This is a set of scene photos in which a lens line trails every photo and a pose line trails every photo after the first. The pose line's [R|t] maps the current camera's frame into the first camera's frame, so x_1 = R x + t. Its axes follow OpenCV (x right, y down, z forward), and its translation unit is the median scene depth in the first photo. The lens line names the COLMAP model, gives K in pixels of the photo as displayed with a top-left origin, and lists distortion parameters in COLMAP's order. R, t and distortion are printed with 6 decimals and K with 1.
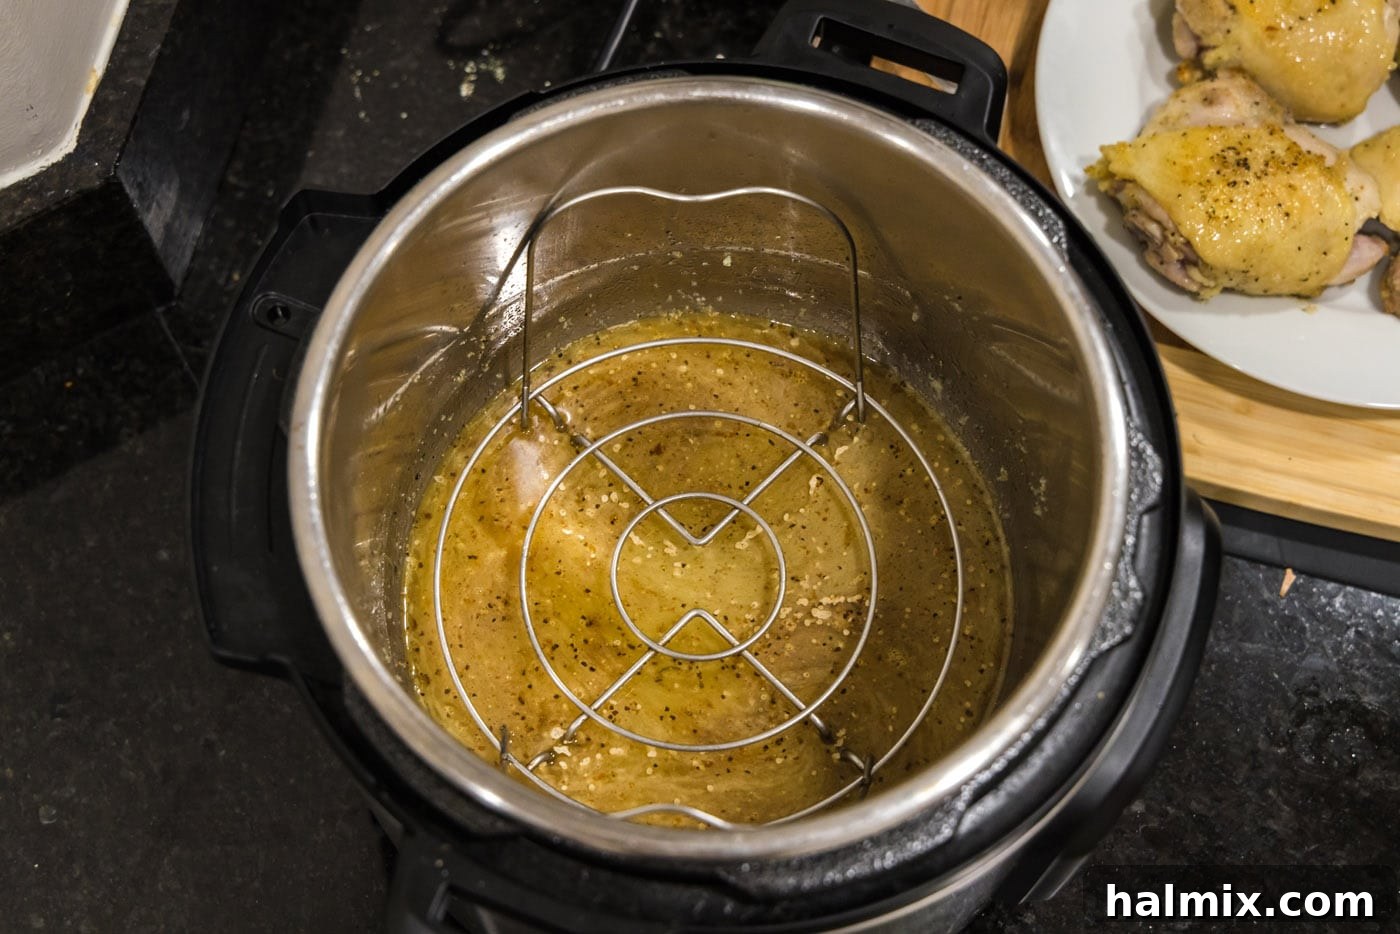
lens RADIAL K [[2218.0, 0, 700.0], [0, 2218.0, 467.0], [0, 0, 1]] dist [0.004978, 0.032027]
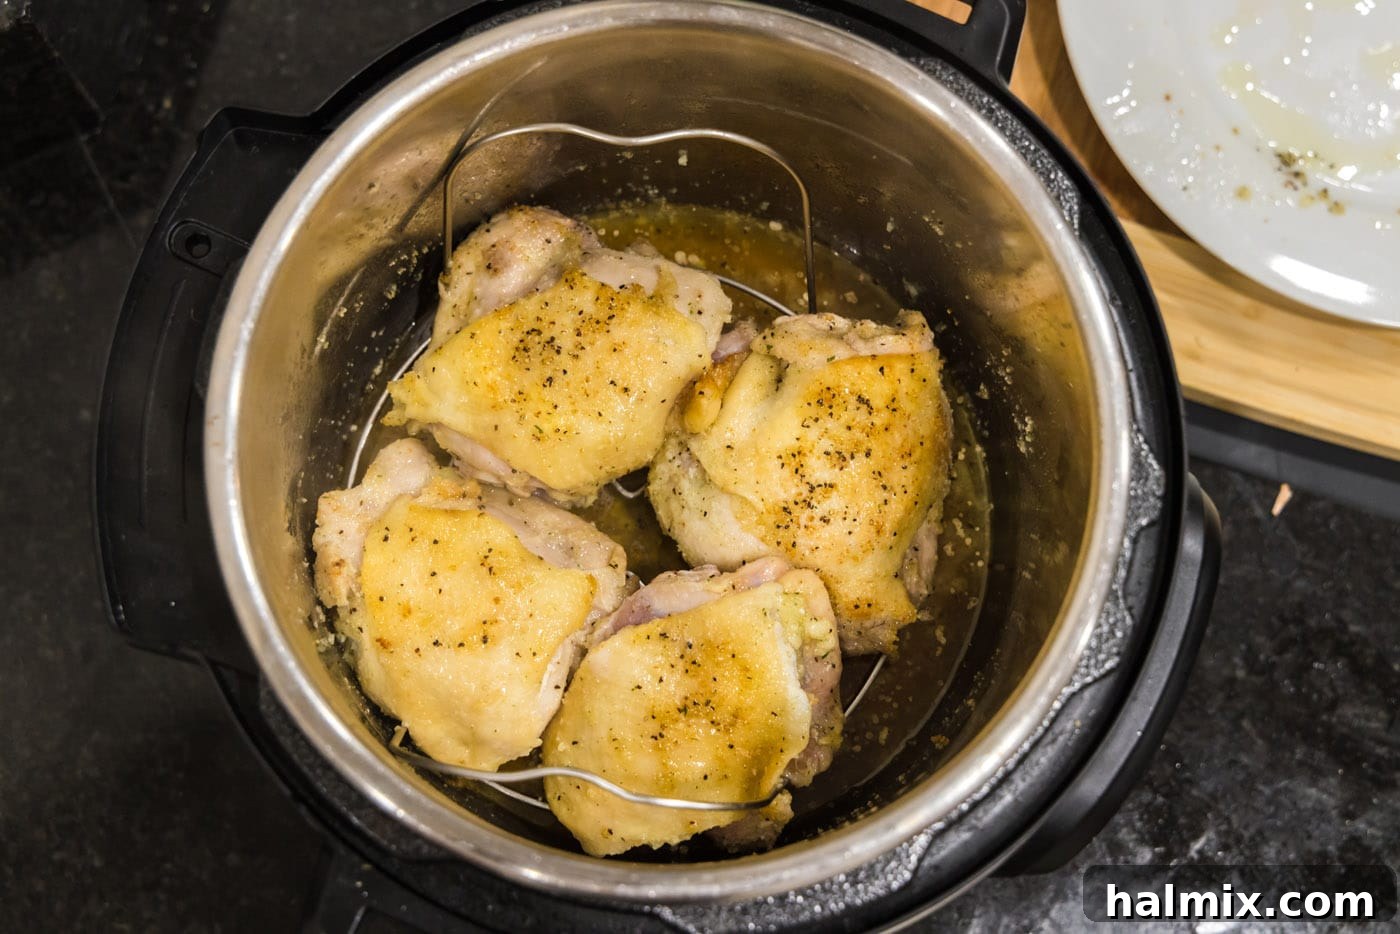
lens RADIAL K [[2218.0, 0, 700.0], [0, 2218.0, 467.0], [0, 0, 1]] dist [0.004978, 0.032027]
pose [[0.998846, 0.044837, 0.017237, 0.001097], [-0.047128, 0.984146, 0.170984, -0.116465], [-0.009297, -0.171599, 0.985123, 0.080094]]
